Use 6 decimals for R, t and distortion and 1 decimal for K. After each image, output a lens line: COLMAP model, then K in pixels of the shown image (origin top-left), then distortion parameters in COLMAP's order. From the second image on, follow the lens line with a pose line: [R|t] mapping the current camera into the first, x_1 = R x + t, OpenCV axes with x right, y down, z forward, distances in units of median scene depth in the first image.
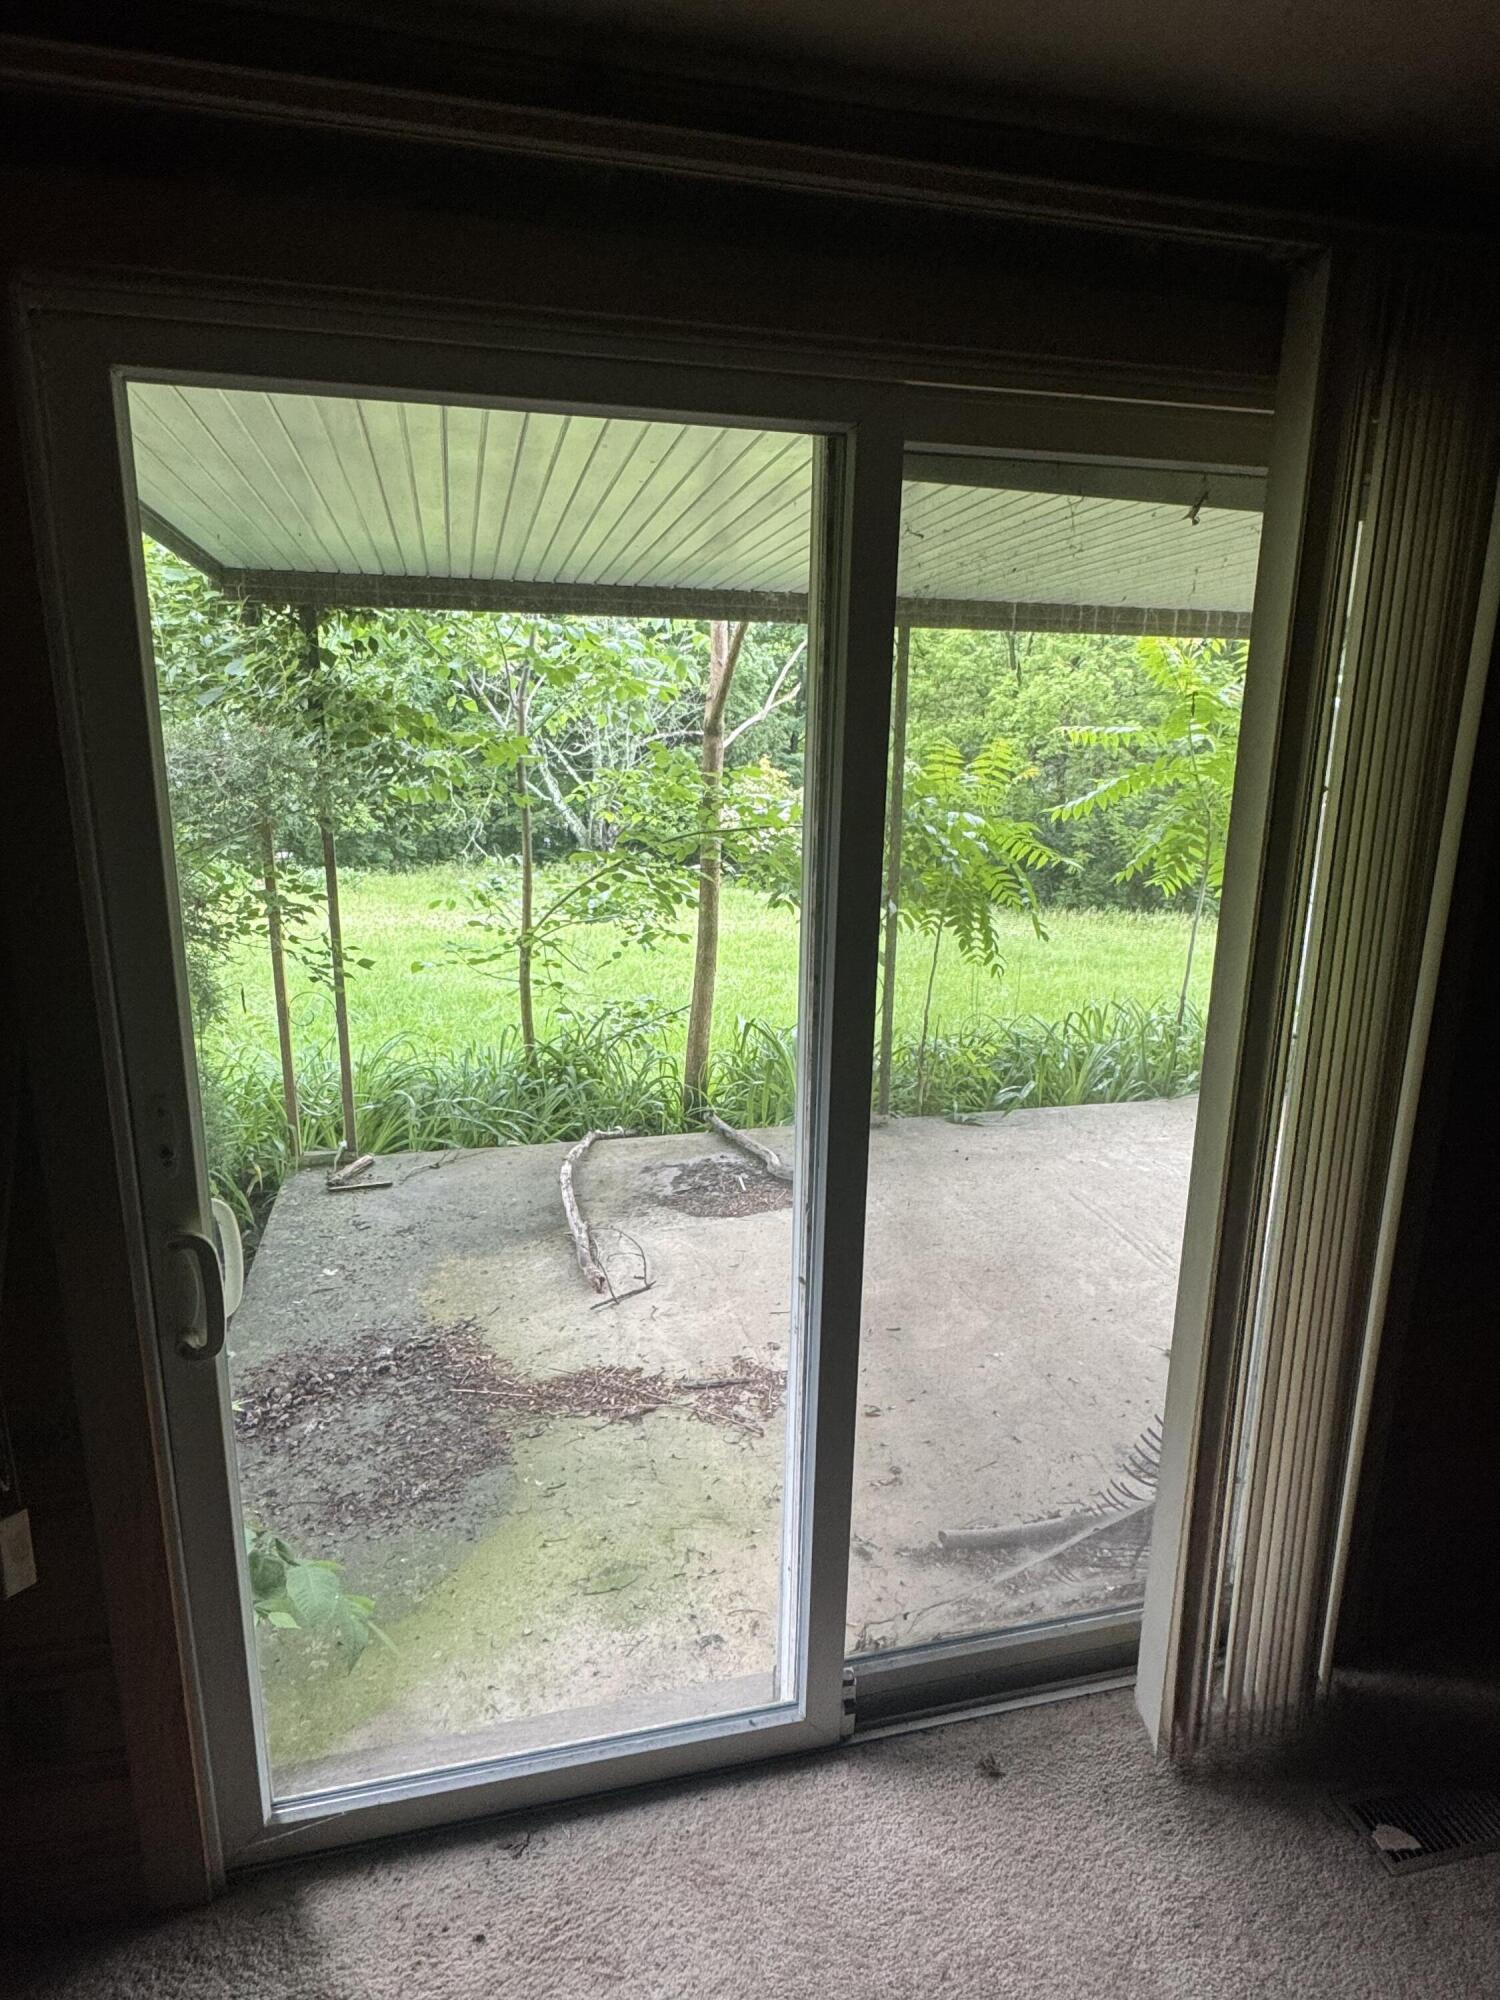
lens RADIAL K [[1166.2, 0, 750.0], [0, 1166.2, 1000.0], [0, 0, 1]] dist [0.000508, 0.000691]
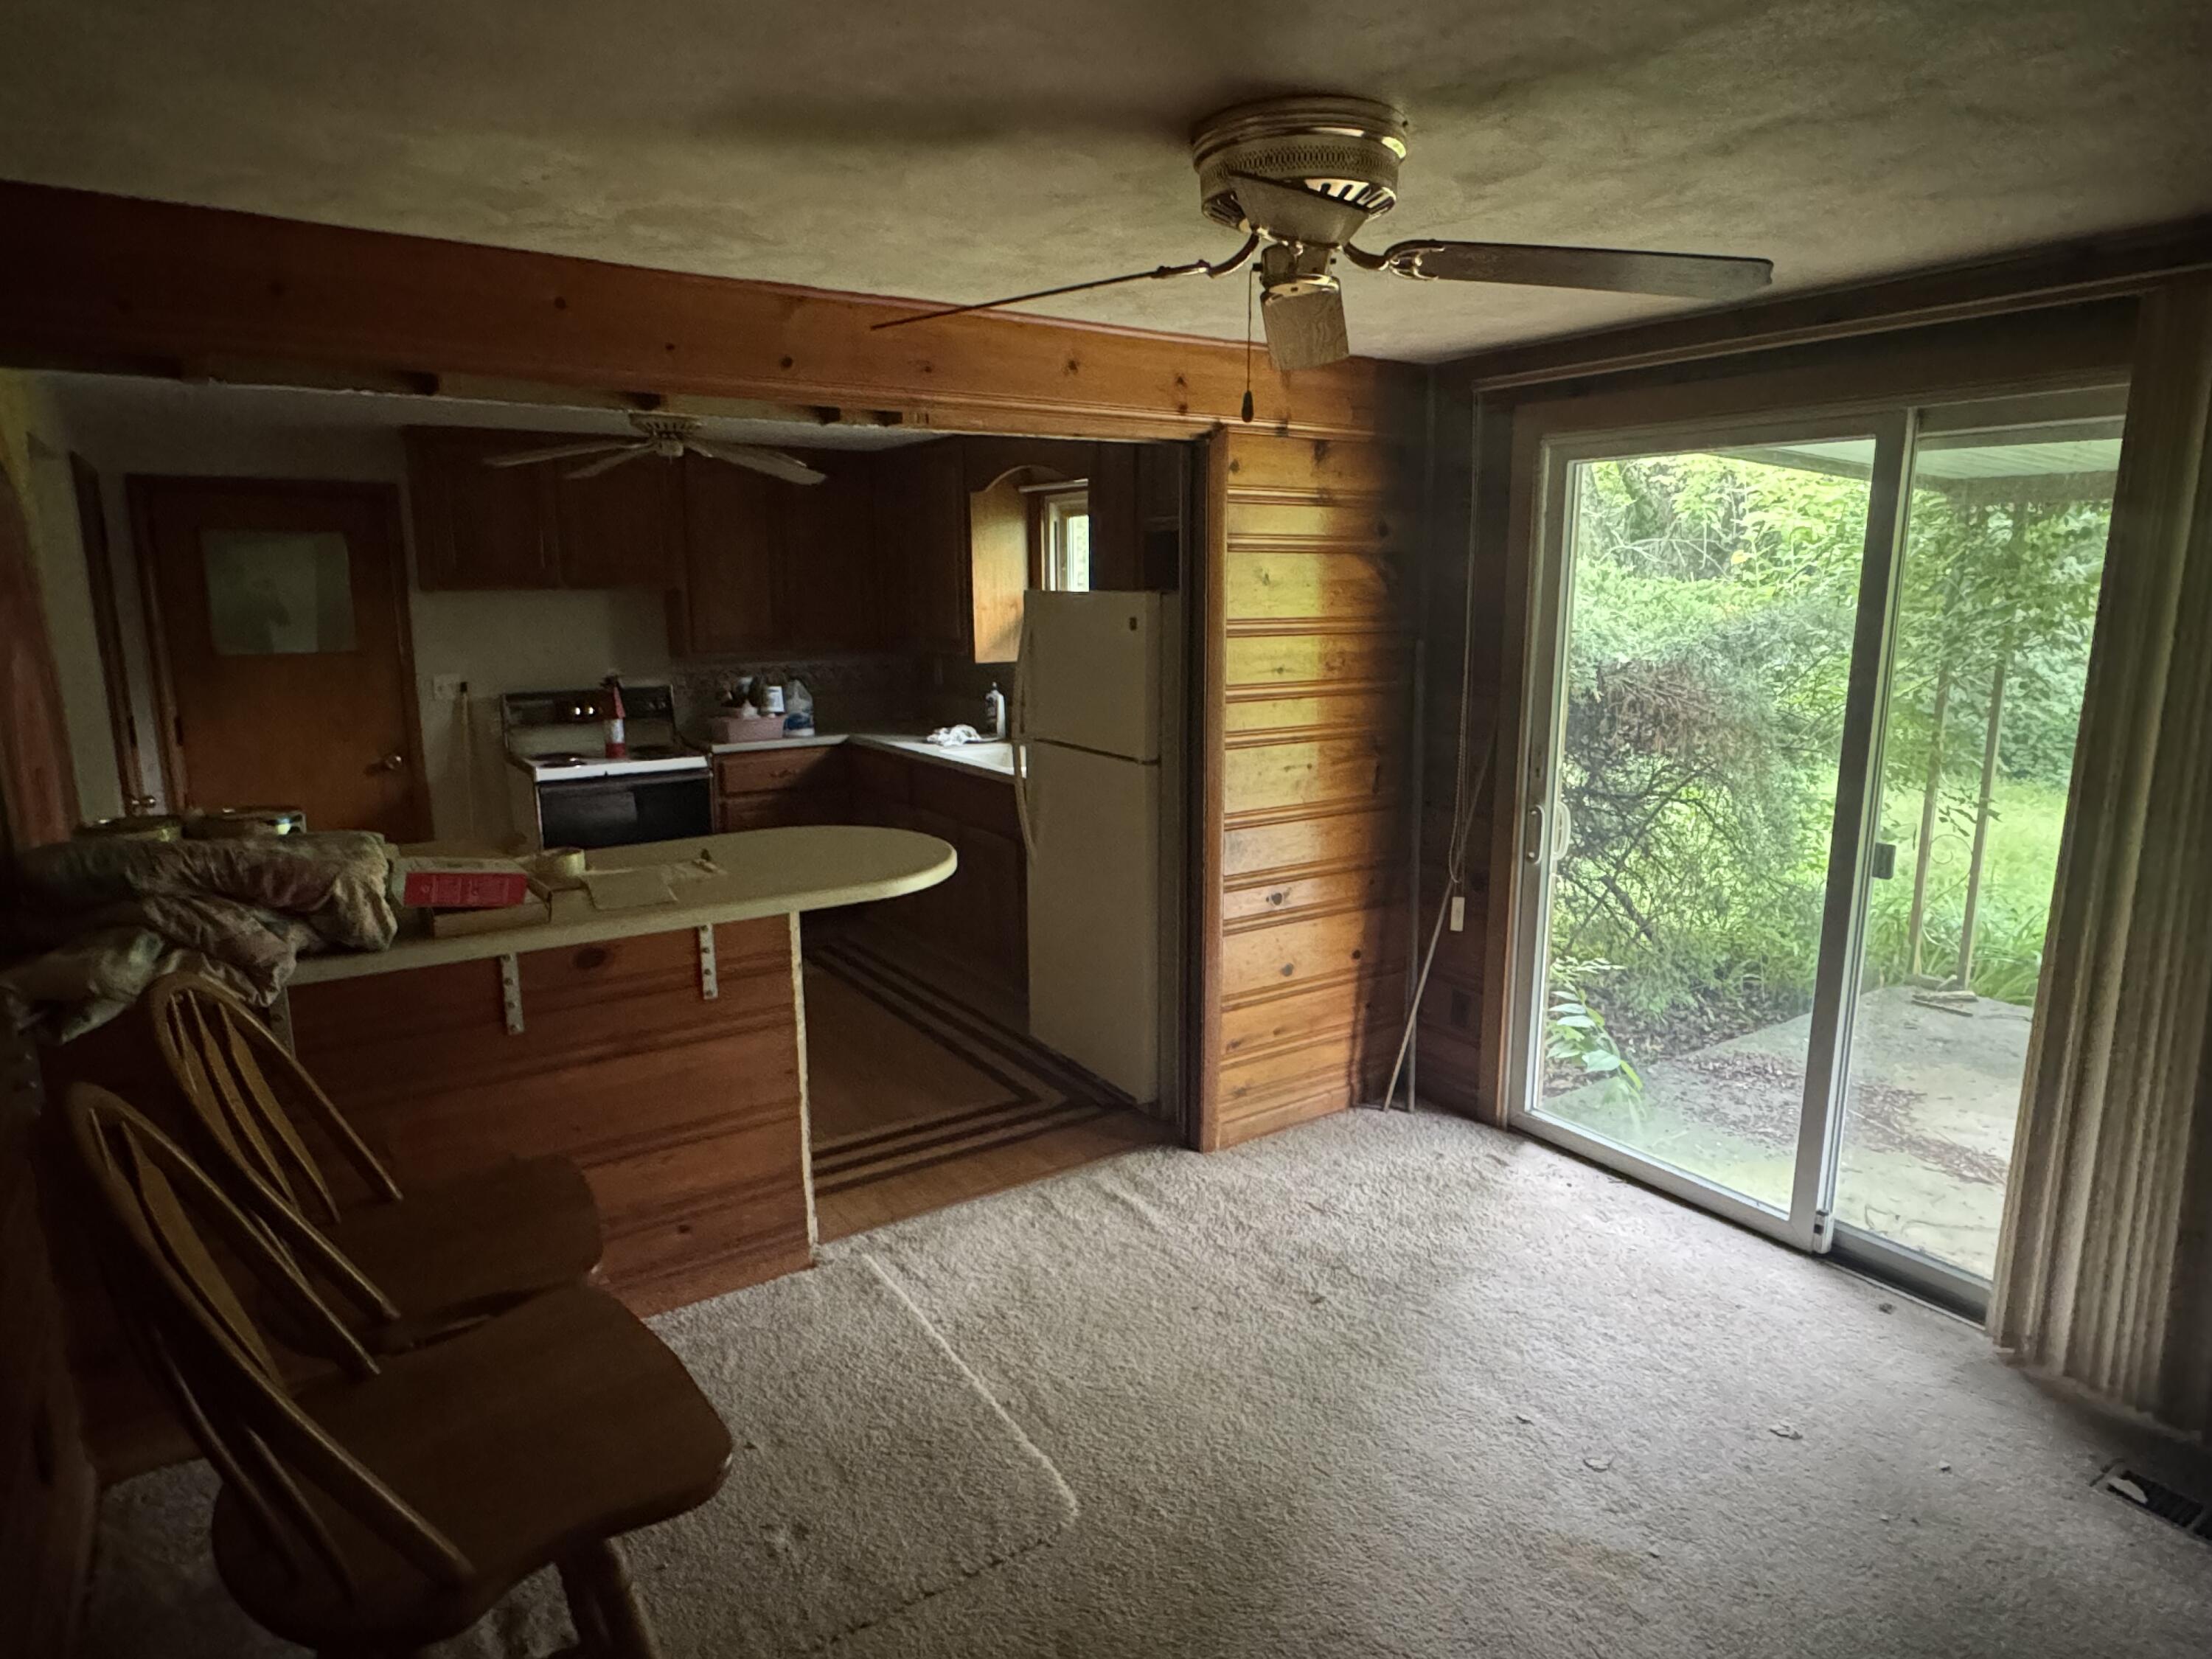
lens RADIAL K [[1289.9, 0, 1106.0], [0, 1289.9, 829.5], [0, 0, 1]] dist [0.000508, 0.000691]
pose [[0.342718, 0.165610, -0.924726, 0.522797], [-0.227594, 0.969652, 0.089305, 0.063798], [0.911452, 0.179856, 0.370010, -0.246471]]
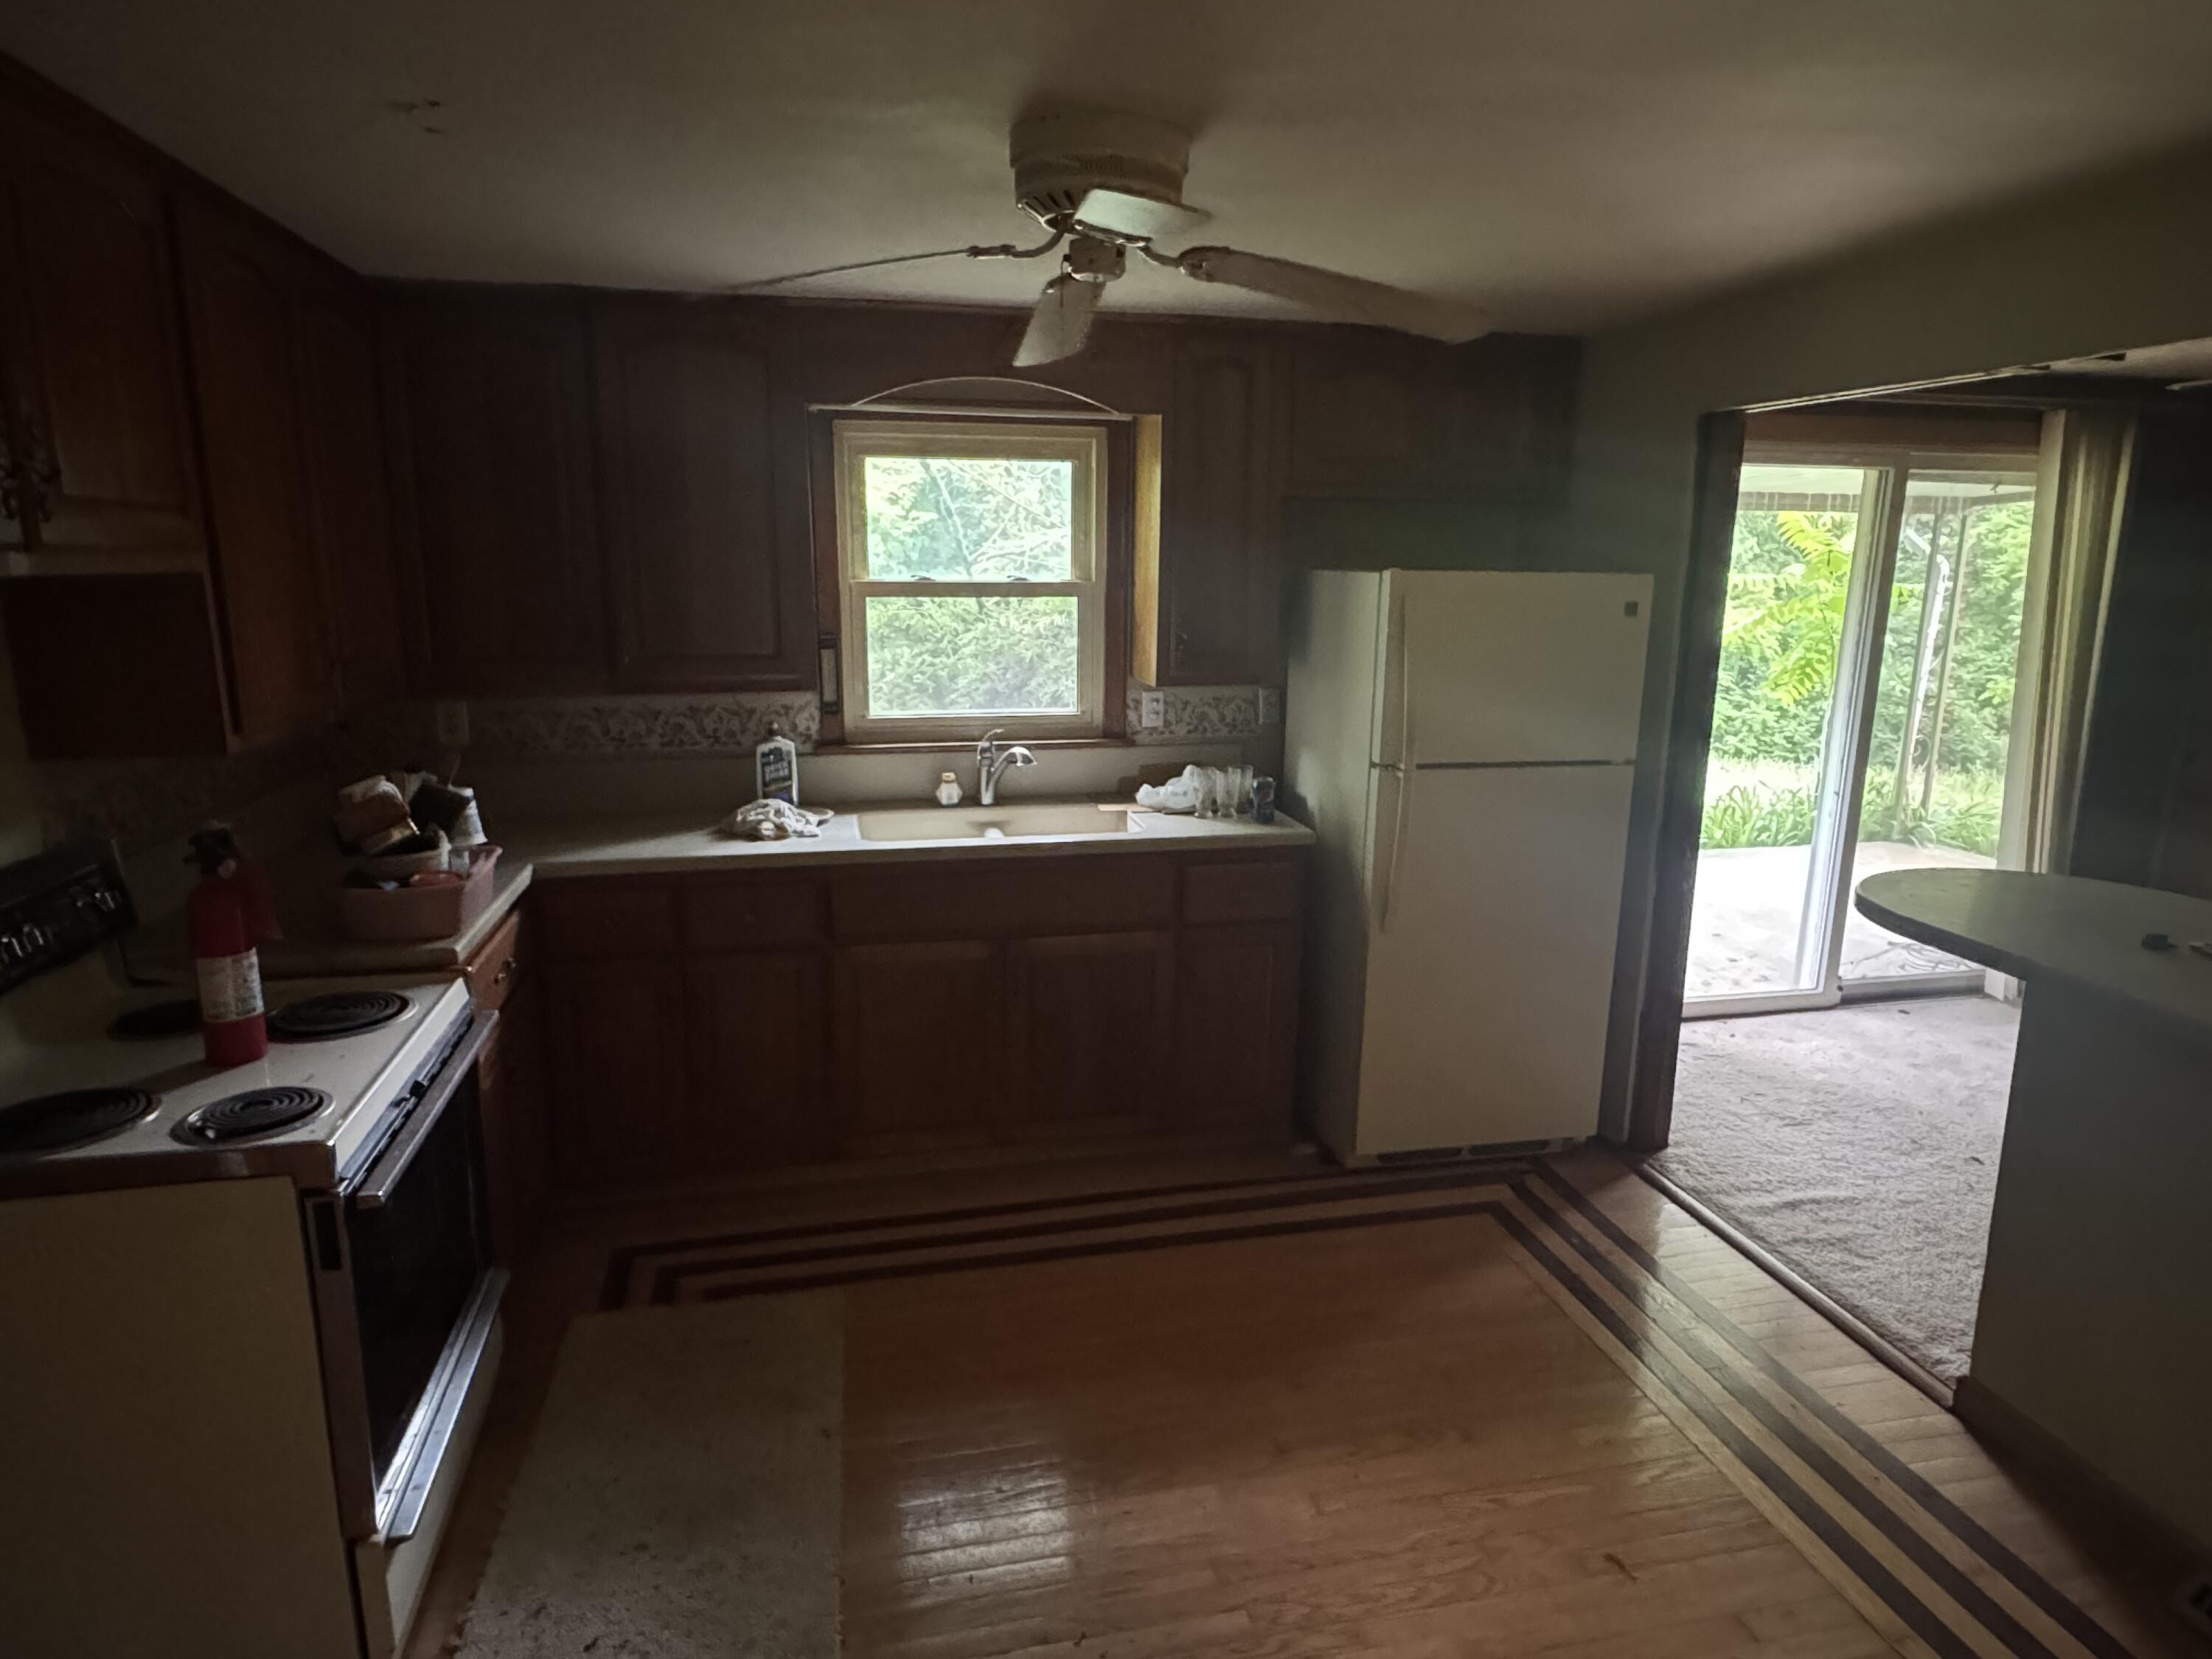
lens RADIAL K [[1289.9, 0, 1106.0], [0, 1289.9, 829.5], [0, 0, 1]] dist [0.000508, 0.000691]
pose [[0.999880, -0.001059, -0.015483, -0.582924], [0.000462, 0.999257, -0.038526, 0.161791], [0.015512, 0.038514, 0.999138, -0.692973]]
